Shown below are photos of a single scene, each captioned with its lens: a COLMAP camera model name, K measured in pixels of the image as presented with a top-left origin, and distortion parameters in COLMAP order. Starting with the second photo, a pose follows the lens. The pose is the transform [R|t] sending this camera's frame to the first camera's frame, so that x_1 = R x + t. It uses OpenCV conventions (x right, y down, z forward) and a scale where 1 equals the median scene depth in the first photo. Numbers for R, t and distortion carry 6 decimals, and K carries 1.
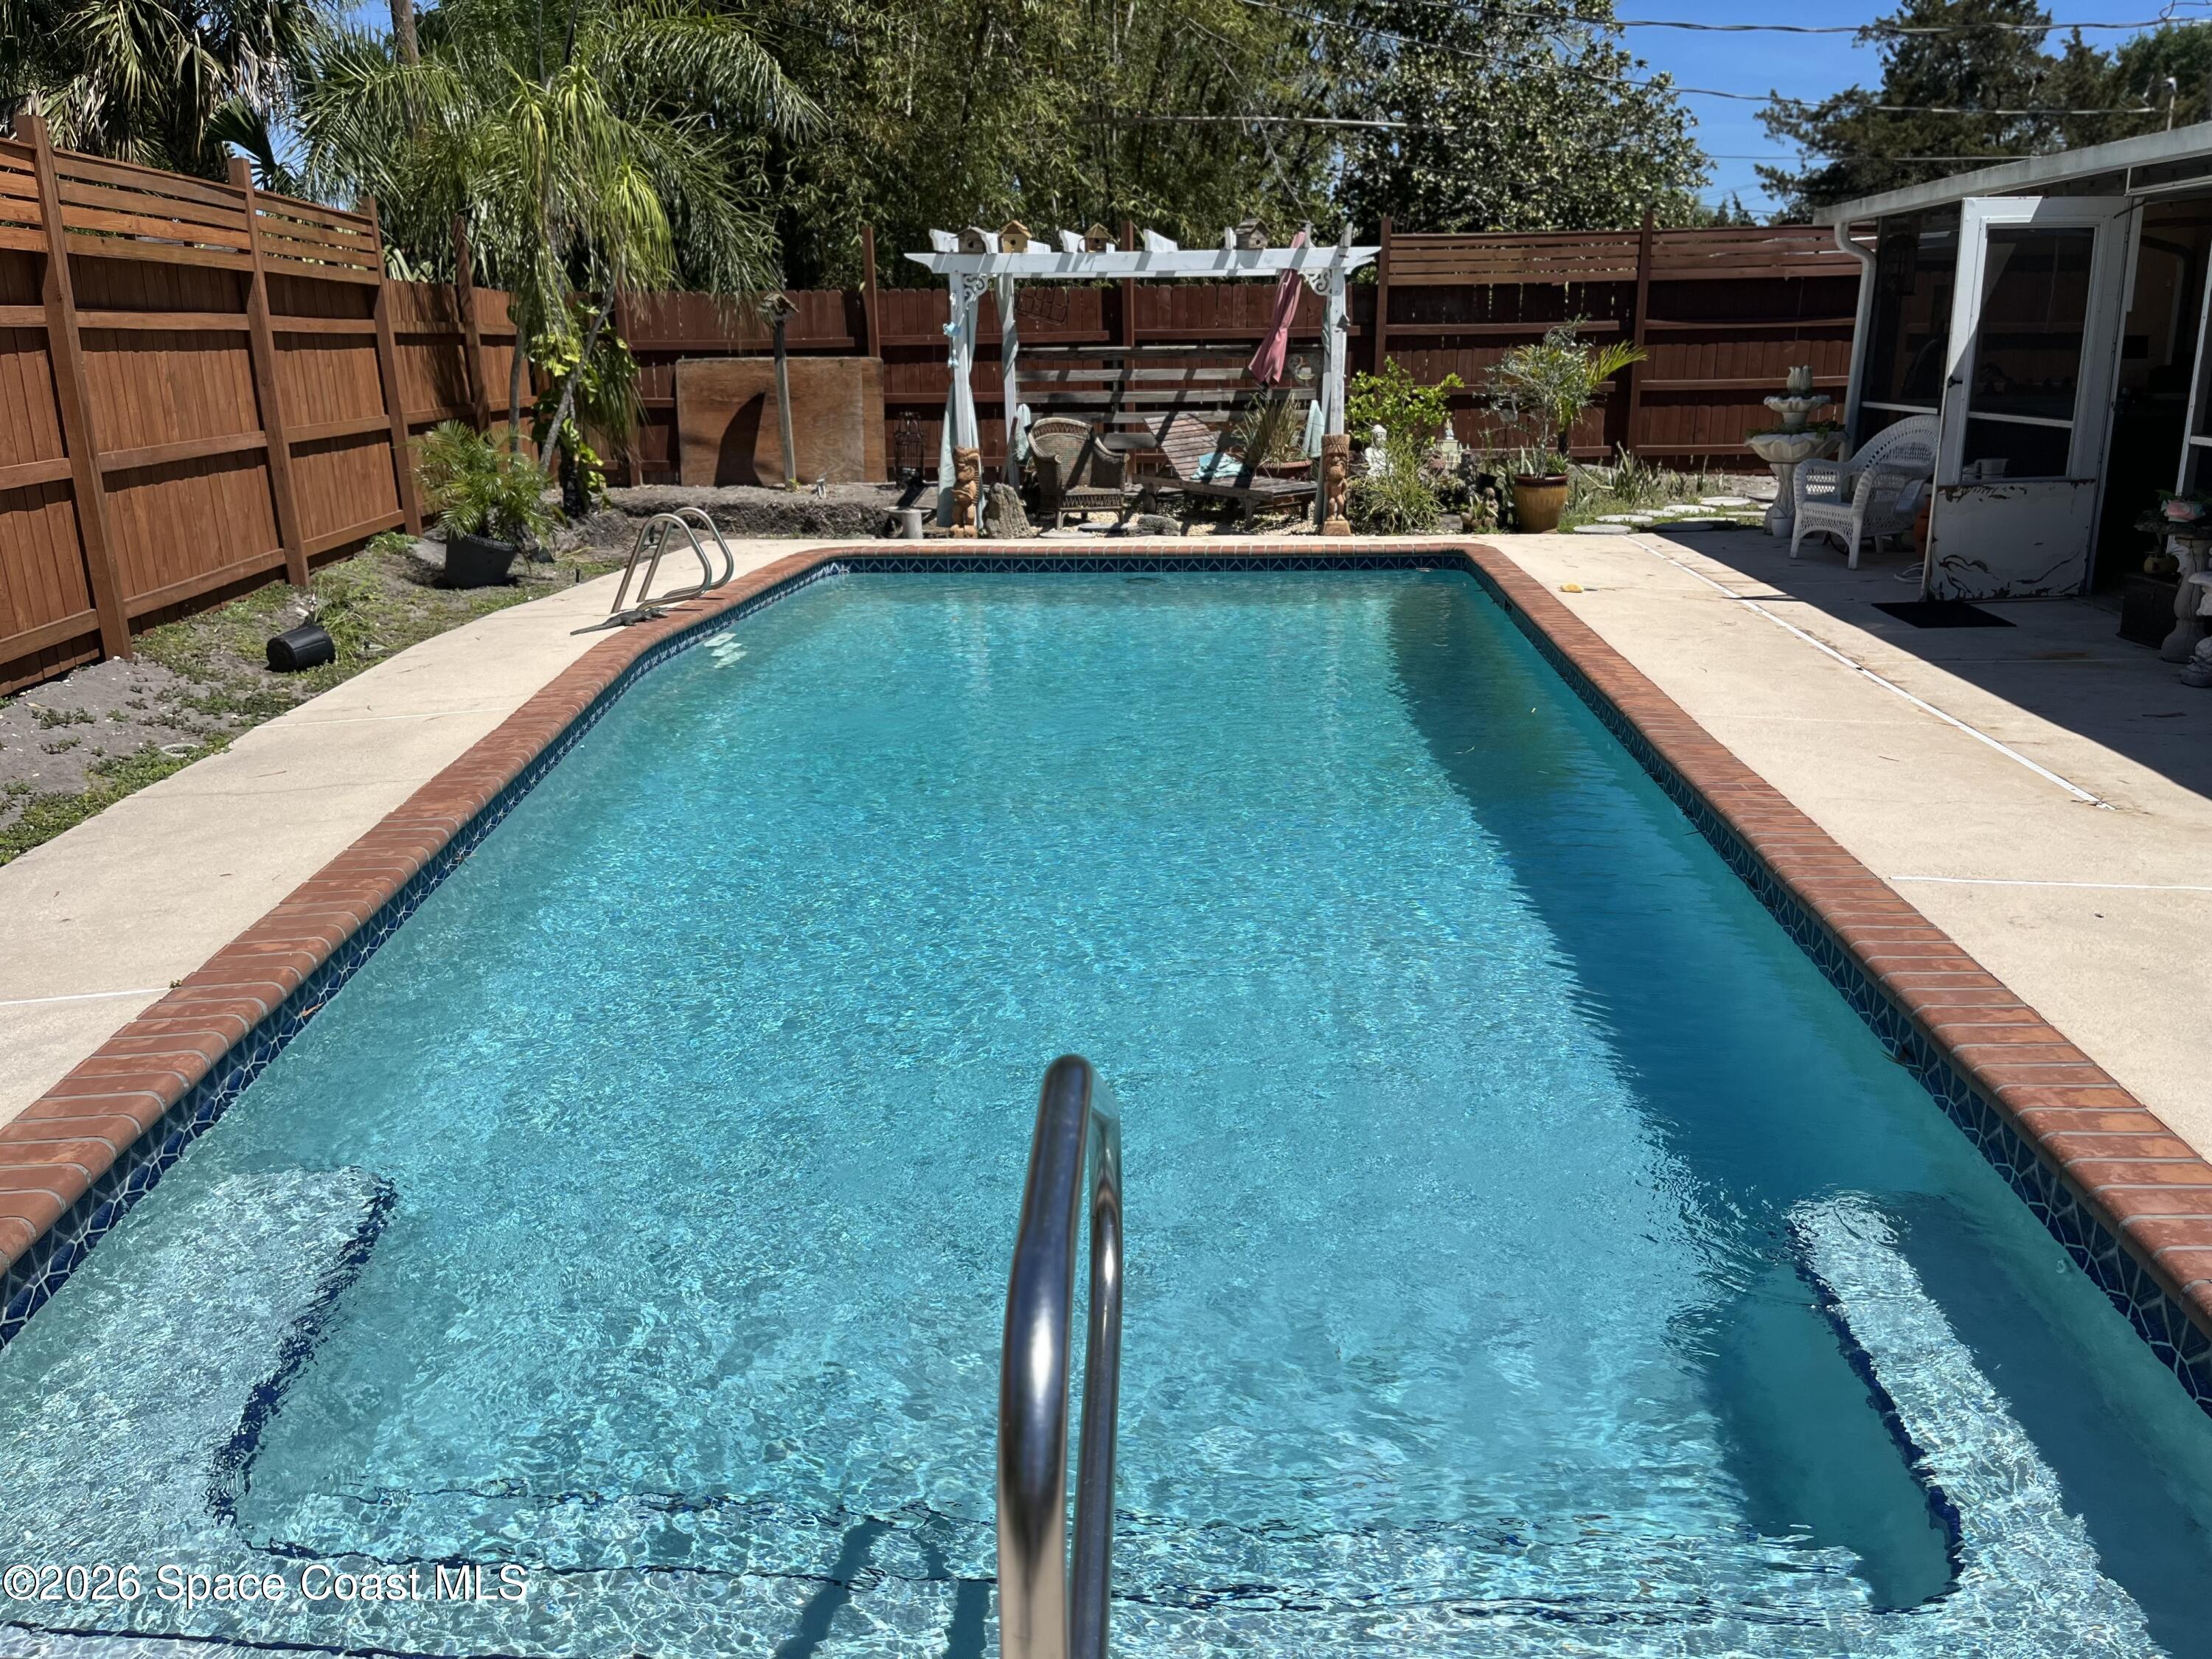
lens RADIAL K [[1734.7, 0, 1106.0], [0, 1734.7, 829.5], [0, 0, 1]] dist [0.048393, -0.038265]
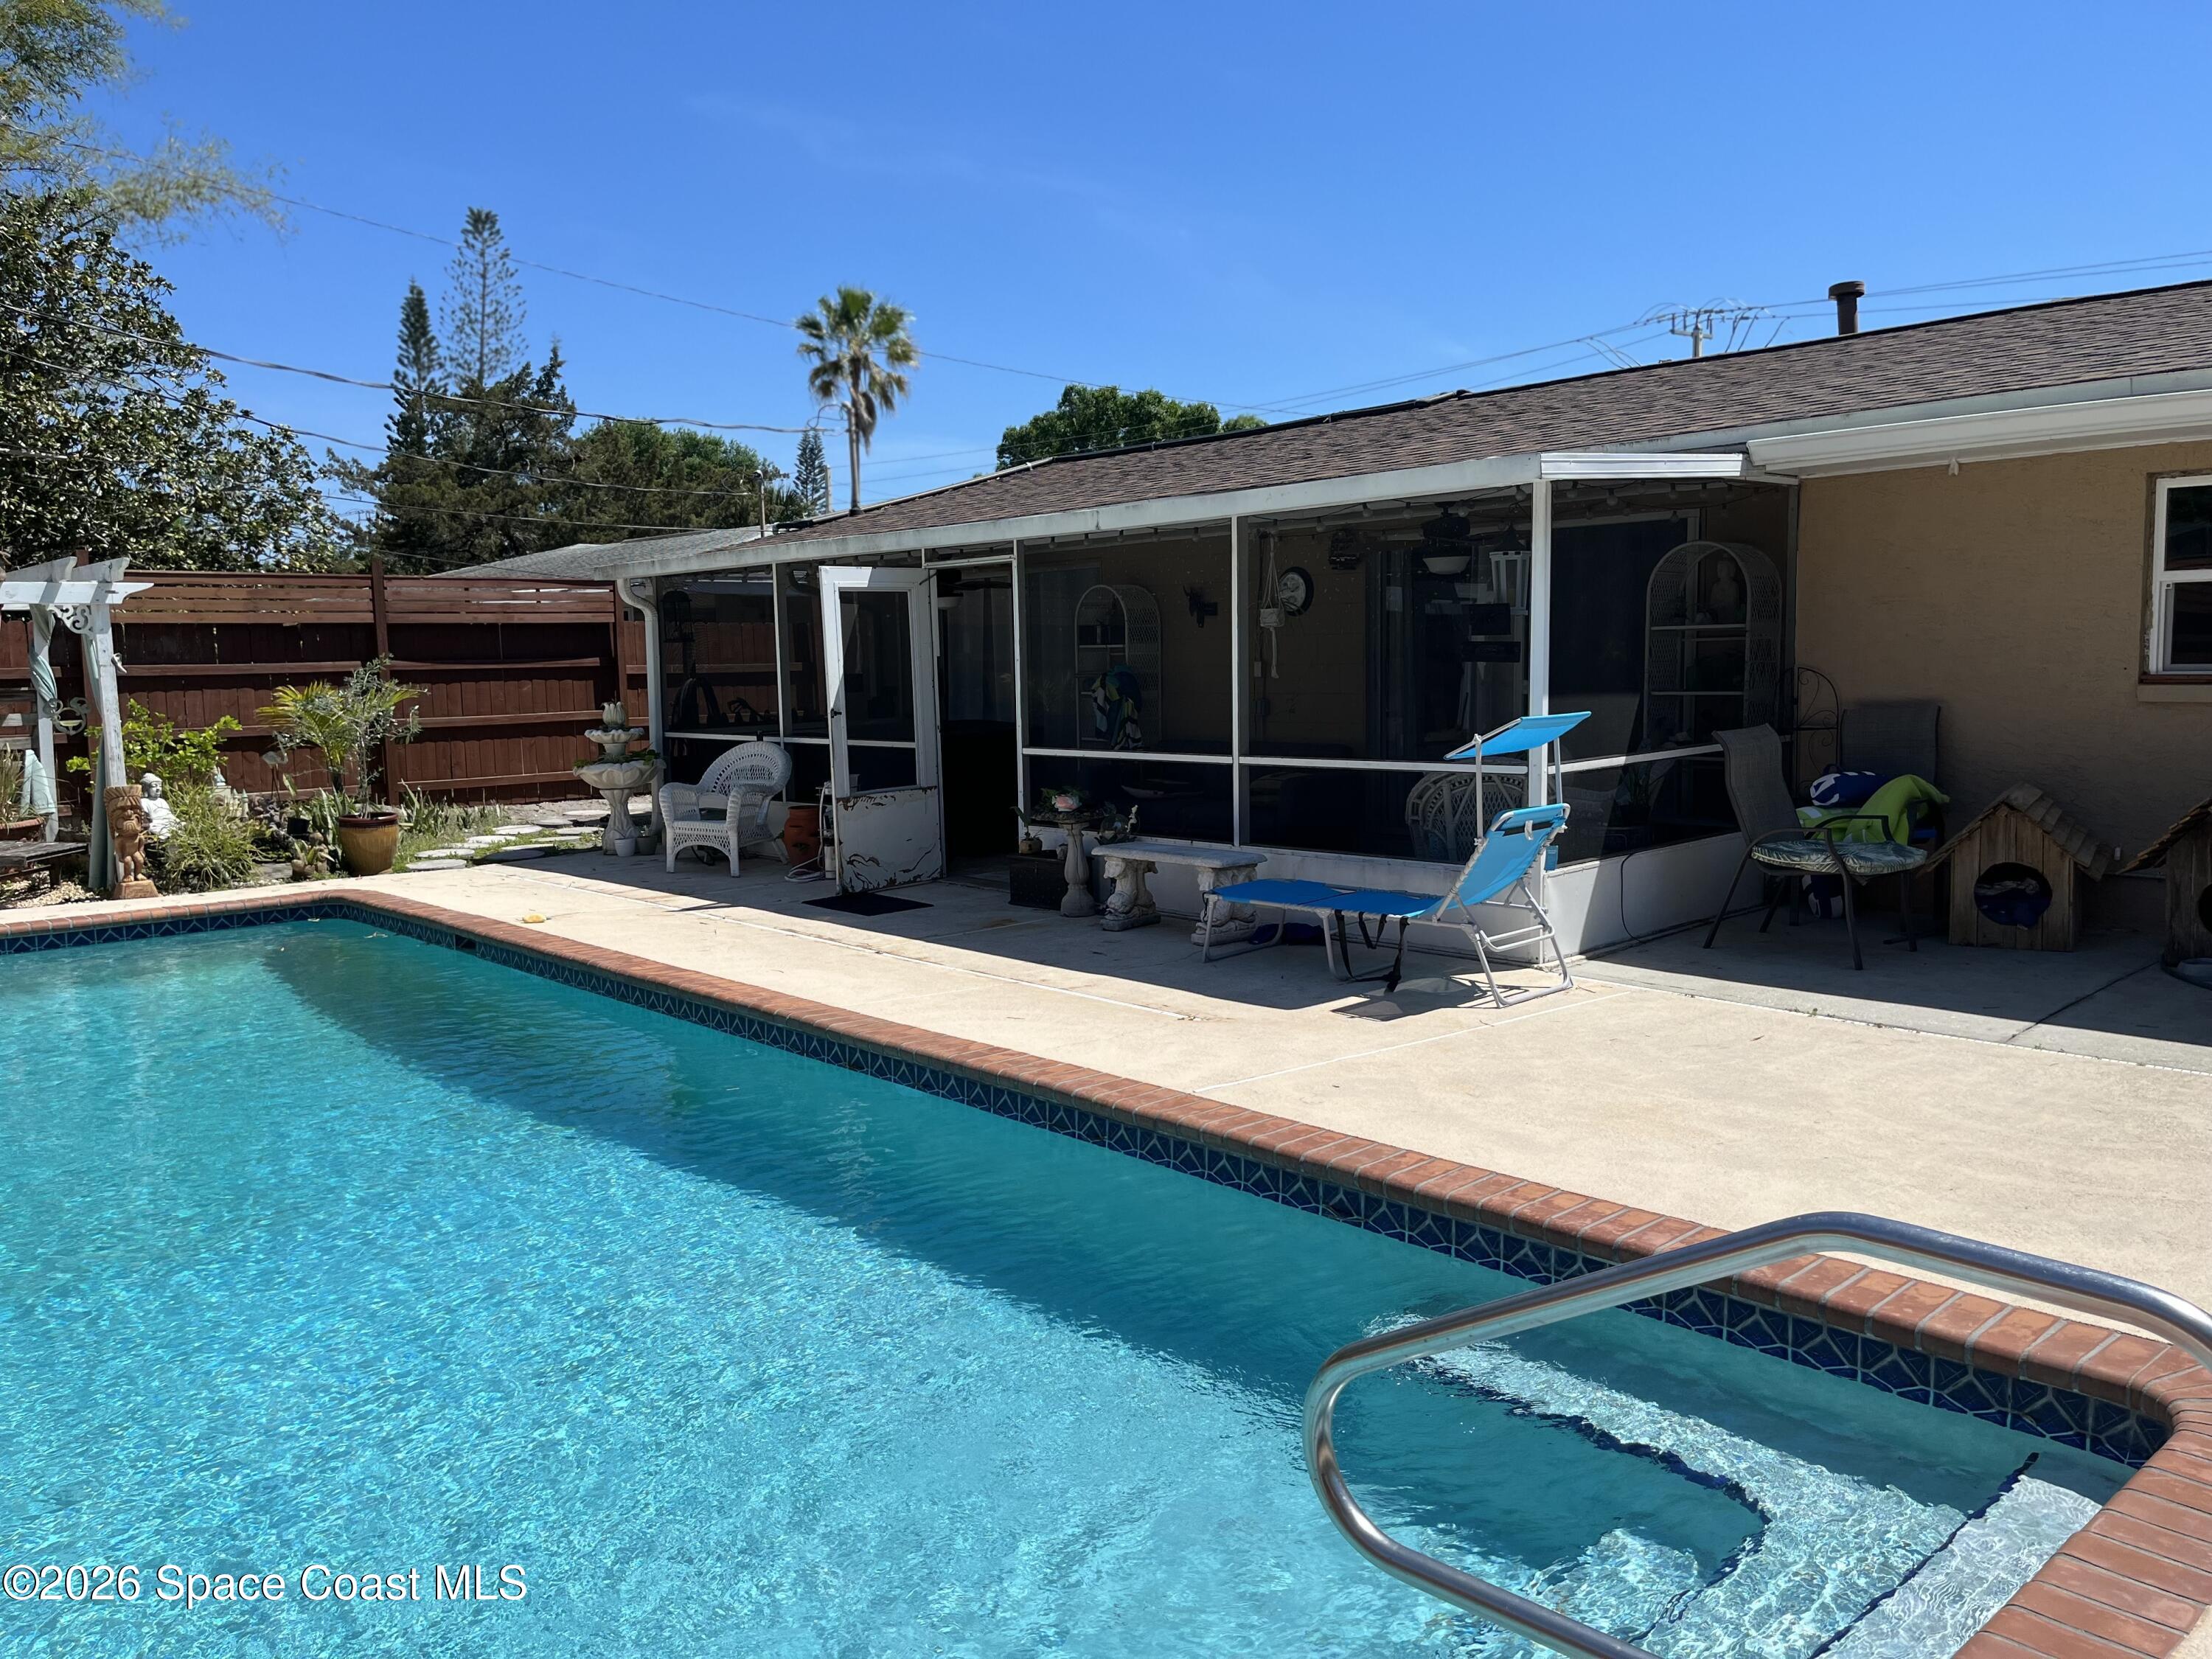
lens RADIAL K [[1734.7, 0, 1106.0], [0, 1734.7, 829.5], [0, 0, 1]] dist [0.048393, -0.038265]
pose [[0.682882, -0.074157, 0.726755, -0.191855], [0.208205, 0.973331, -0.096318, -0.019253], [-0.700230, 0.217088, 0.680111, 0.064105]]
